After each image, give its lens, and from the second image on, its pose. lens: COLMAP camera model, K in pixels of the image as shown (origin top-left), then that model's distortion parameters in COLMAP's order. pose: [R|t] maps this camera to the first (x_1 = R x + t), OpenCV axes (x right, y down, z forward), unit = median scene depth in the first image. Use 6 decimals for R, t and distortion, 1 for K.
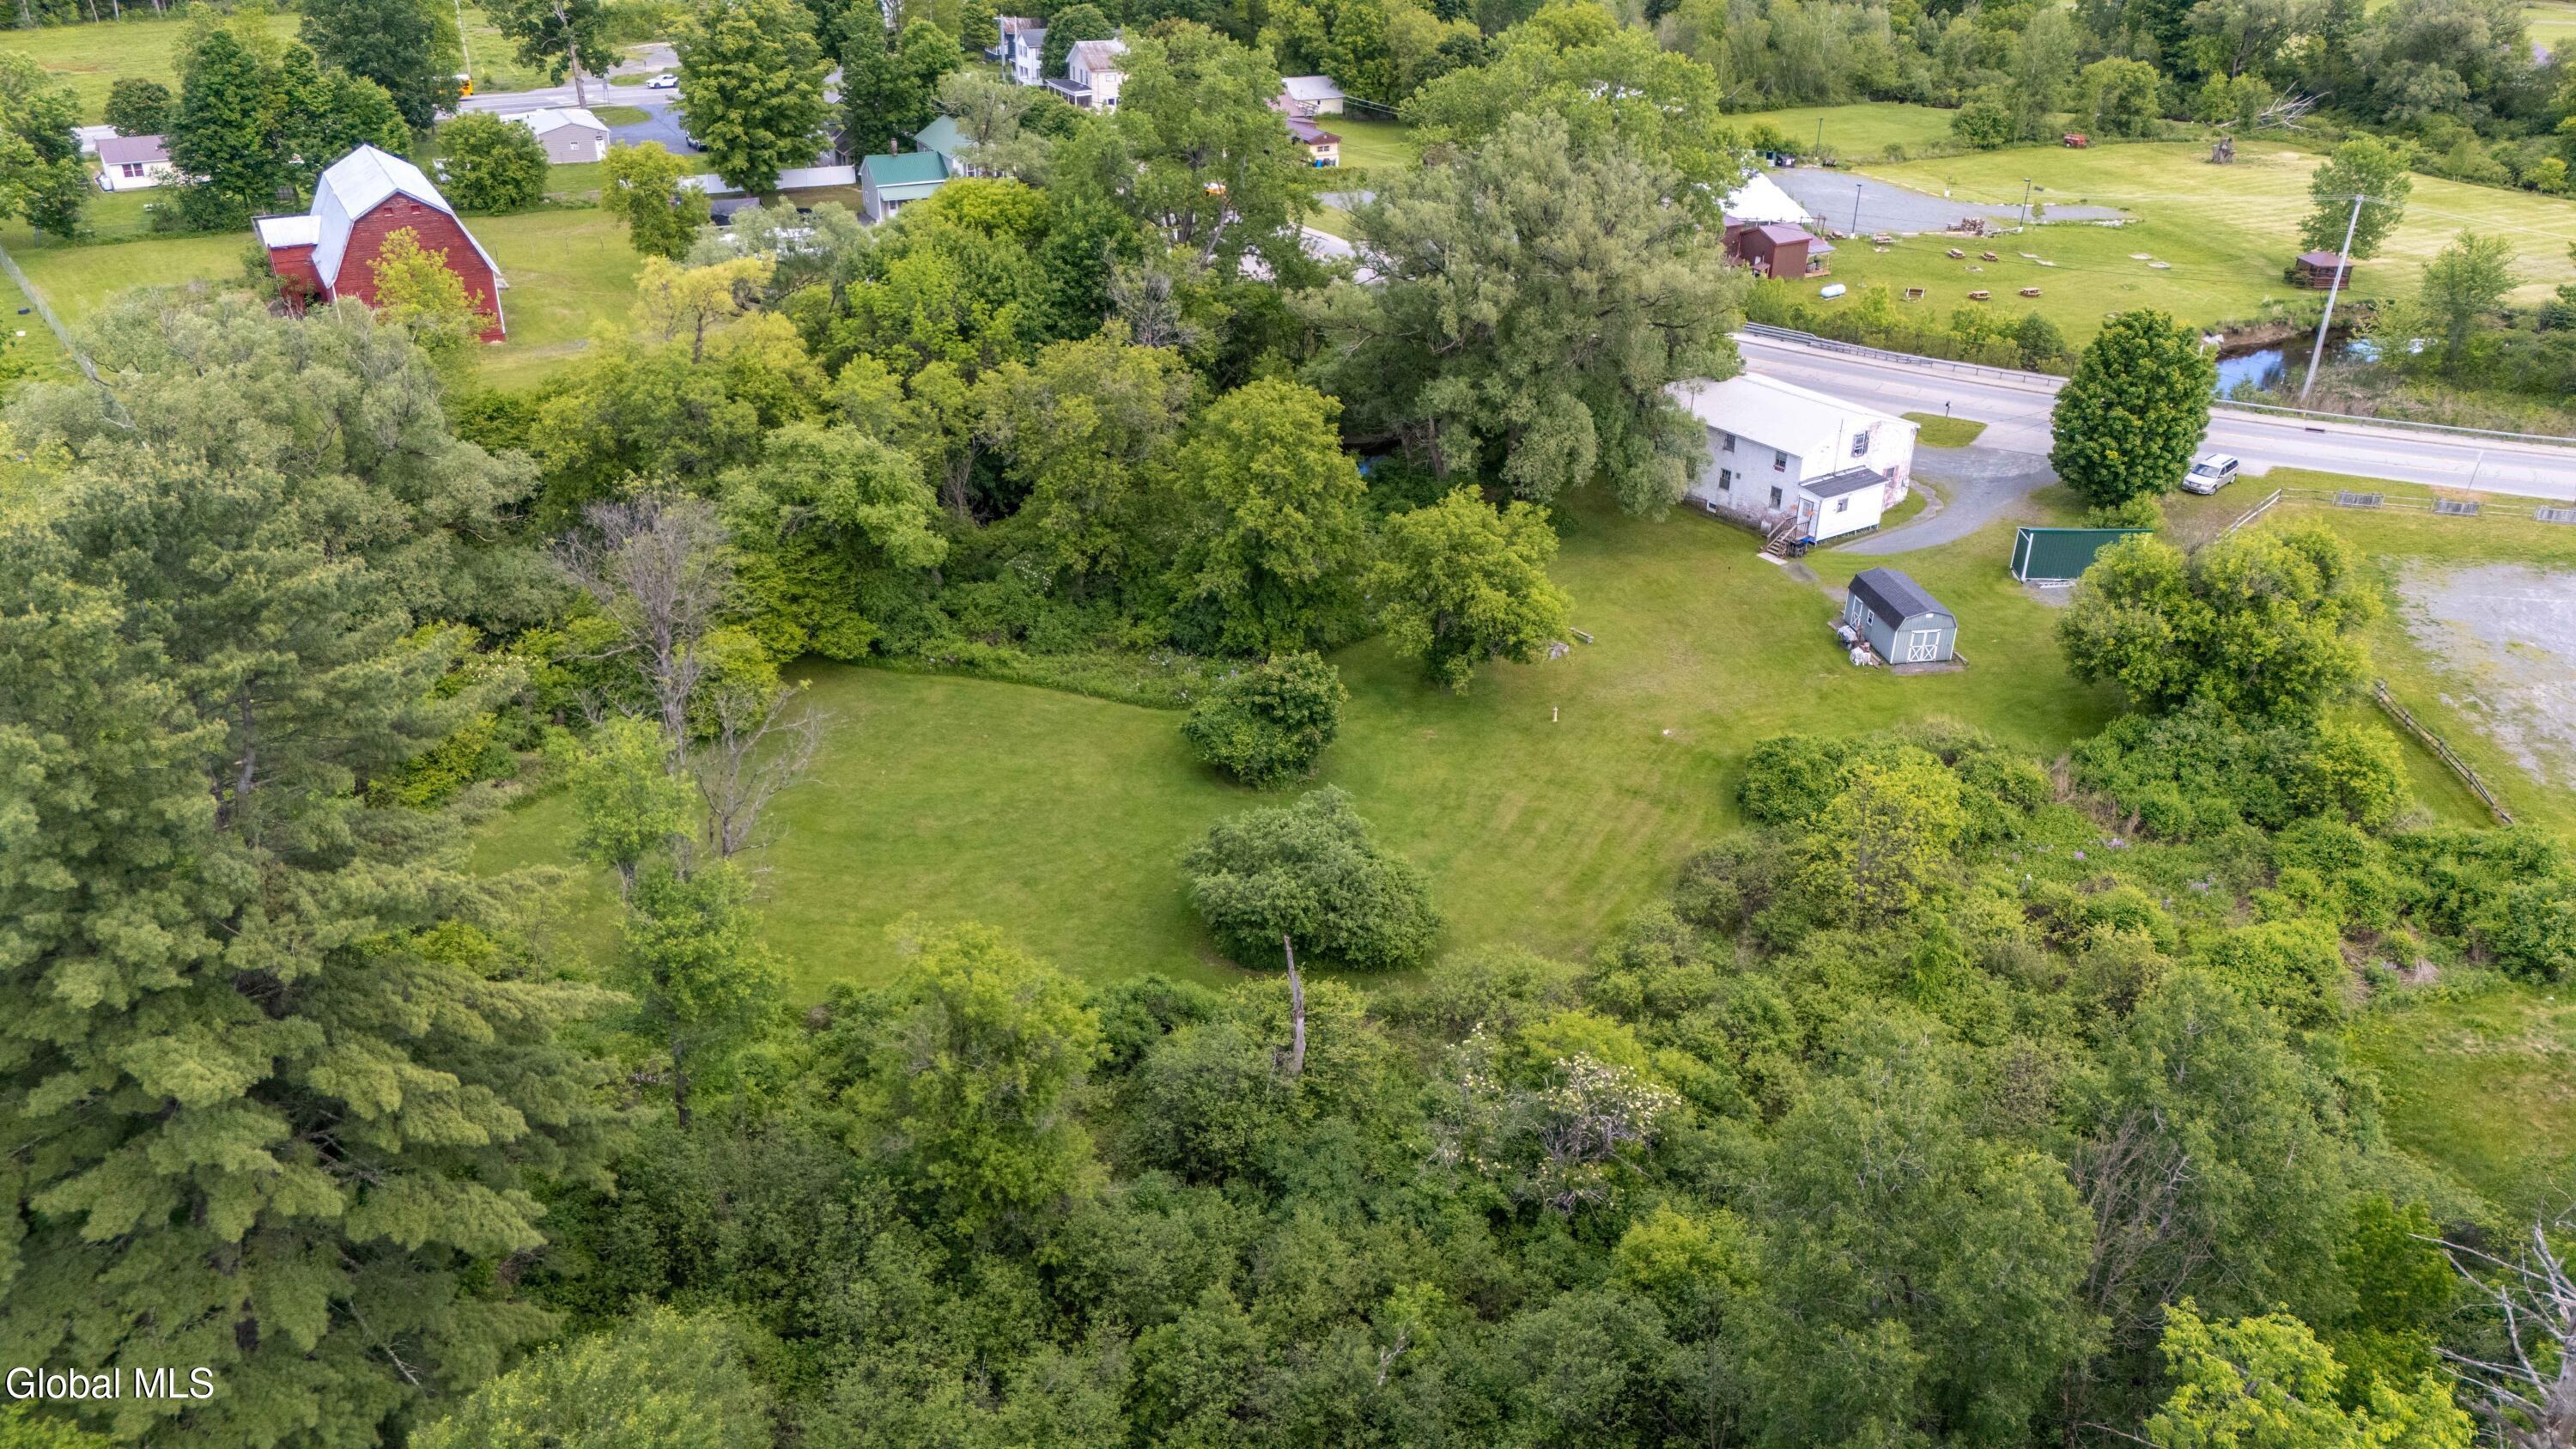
lens RADIAL K [[1806.7, 0, 1287.5], [0, 1806.7, 729.5], [0, 0, 1]] dist [0.034070, -0.029167]
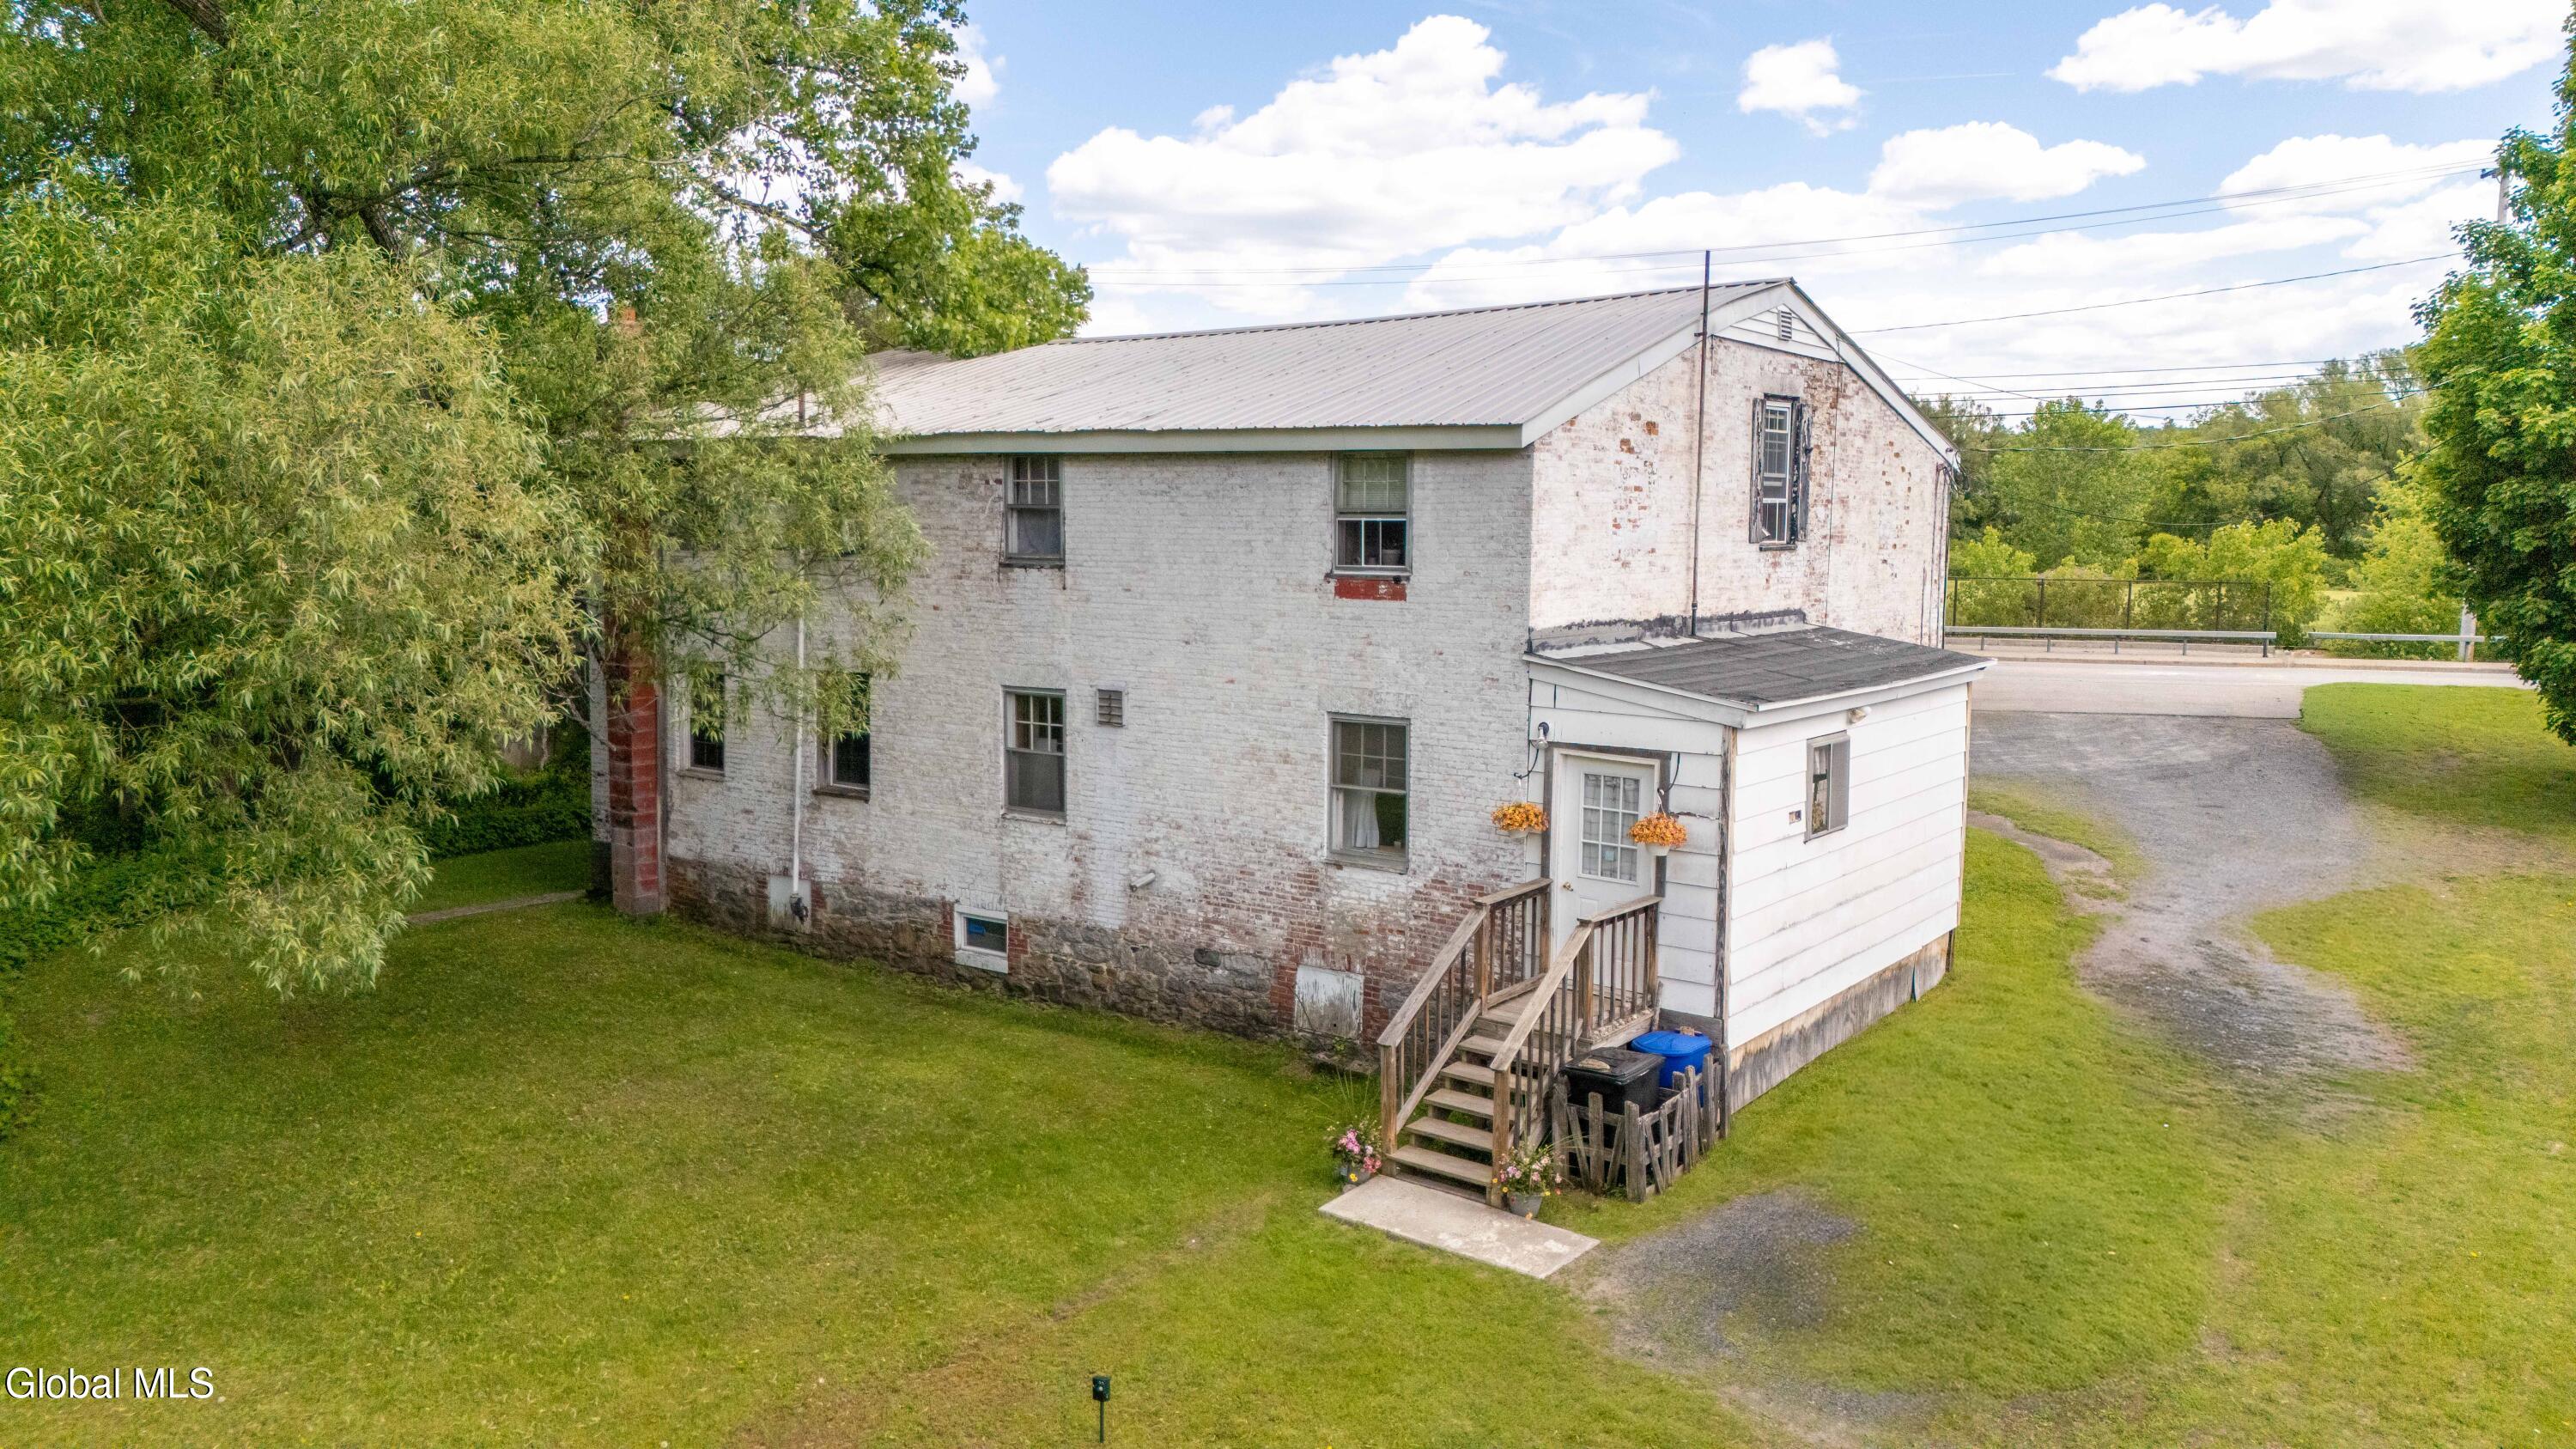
lens RADIAL K [[1806.7, 0, 1286.2], [0, 1806.7, 722.9], [0, 0, 1]] dist [0.034070, -0.029167]
pose [[0.954084, -0.040663, 0.296766, 0.219144], [0.146559, 0.927424, -0.344100, -0.083787], [-0.261236, 0.371794, 0.890800, 0.866067]]
